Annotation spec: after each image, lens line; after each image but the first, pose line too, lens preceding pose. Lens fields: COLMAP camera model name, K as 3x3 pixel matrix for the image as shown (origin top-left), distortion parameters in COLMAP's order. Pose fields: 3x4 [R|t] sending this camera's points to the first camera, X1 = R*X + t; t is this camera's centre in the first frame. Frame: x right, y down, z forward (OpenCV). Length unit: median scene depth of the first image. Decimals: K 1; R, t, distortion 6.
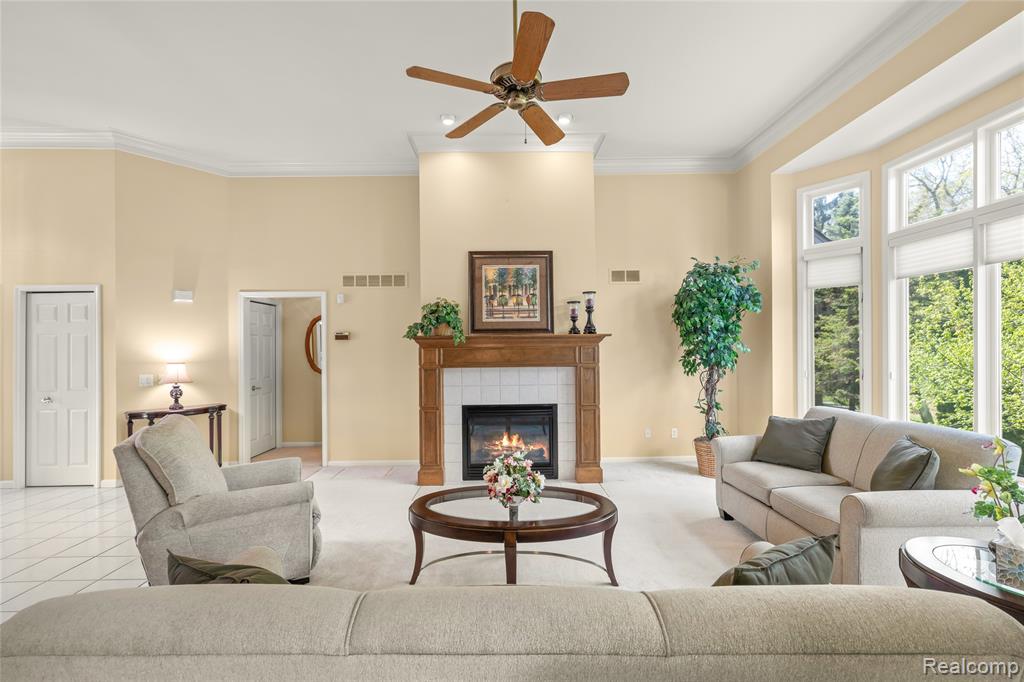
lens RADIAL K [[432.4, 0, 504.2], [0, 432.4, 350.3], [0, 0, 1]] dist [0.000497, -0.000399]
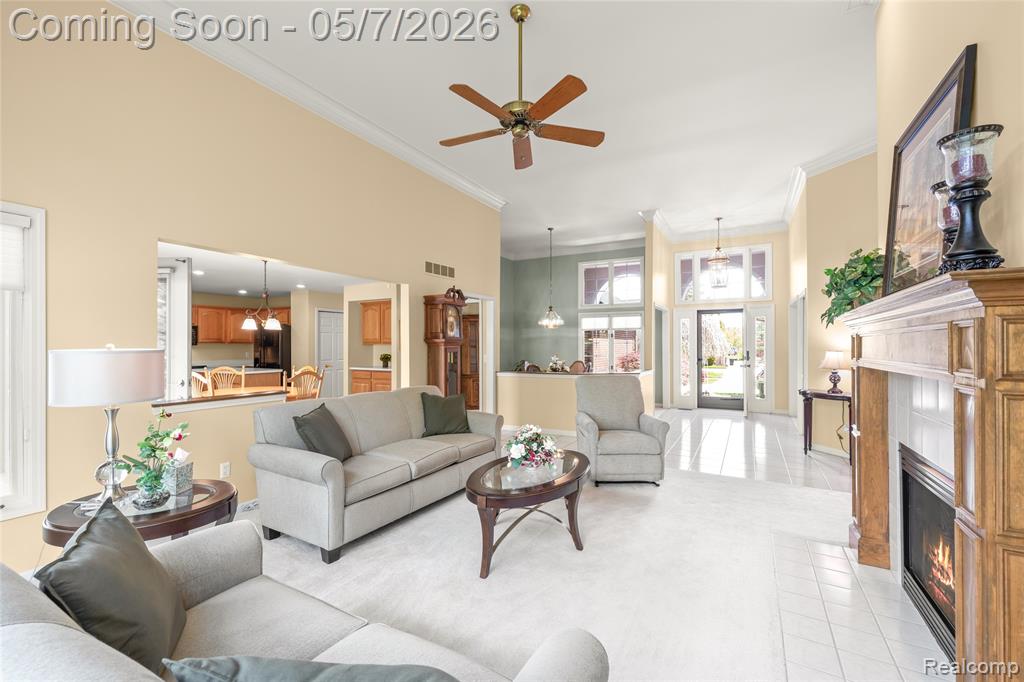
lens RADIAL K [[432.4, 0, 505.6], [0, 432.4, 344.4], [0, 0, 1]] dist [0.000497, -0.000399]
pose [[-0.489670, 0.010927, -0.871840, 0.611557], [0.010077, 0.999926, 0.006872, -0.002180], [0.871850, -0.005420, -0.489743, 0.834319]]
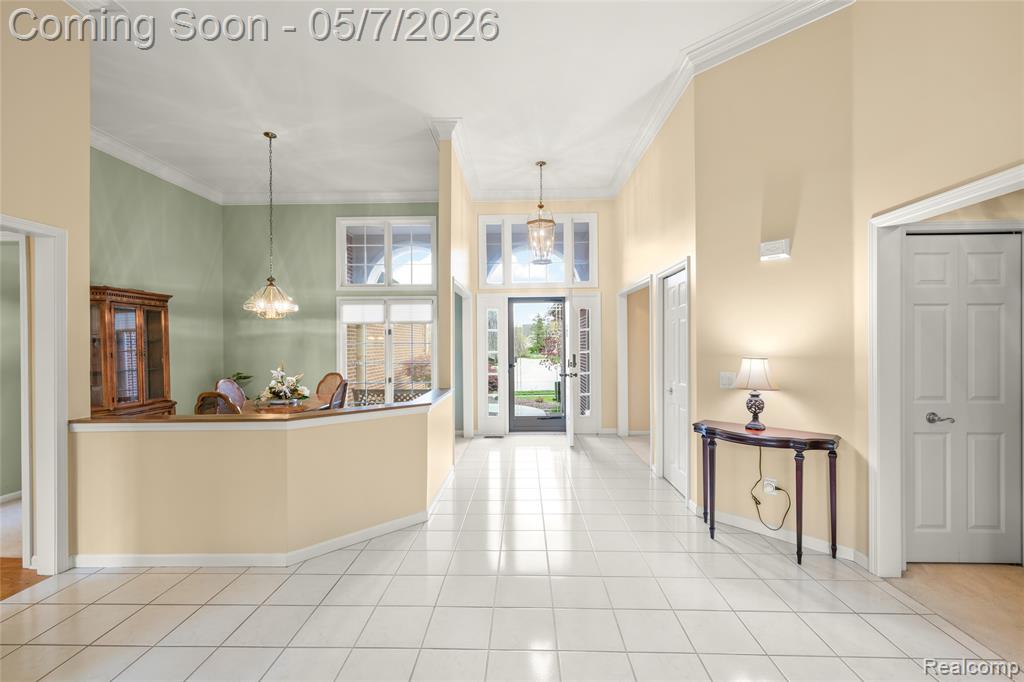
lens RADIAL K [[432.4, 0, 499.6], [0, 432.4, 343.5], [0, 0, 1]] dist [0.000497, -0.000399]
pose [[-0.048043, 0.012238, -0.998770, -0.109314], [0.010138, 0.999879, 0.011764, -0.003079], [0.998794, -0.009560, -0.048162, 0.674873]]
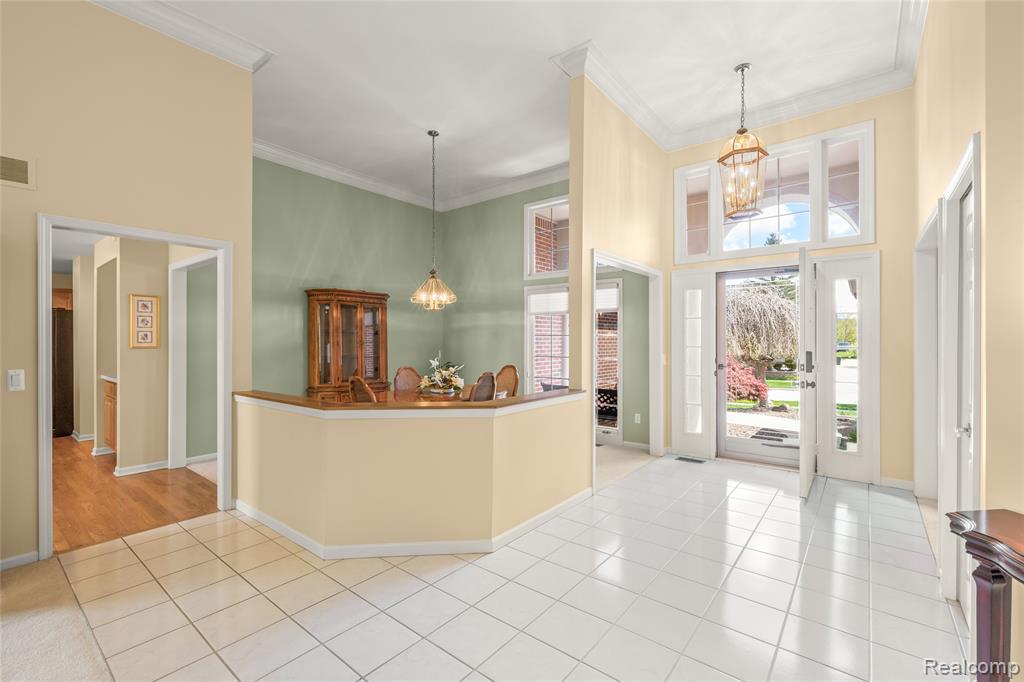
lens RADIAL K [[432.4, 0, 510.1], [0, 432.4, 341.1], [0, 0, 1]] dist [0.000497, -0.000399]
pose [[-0.636723, 0.013605, -0.770973, -0.404036], [0.009196, 0.999907, 0.010050, 0.012444], [0.771038, -0.000691, -0.636789, 0.910611]]
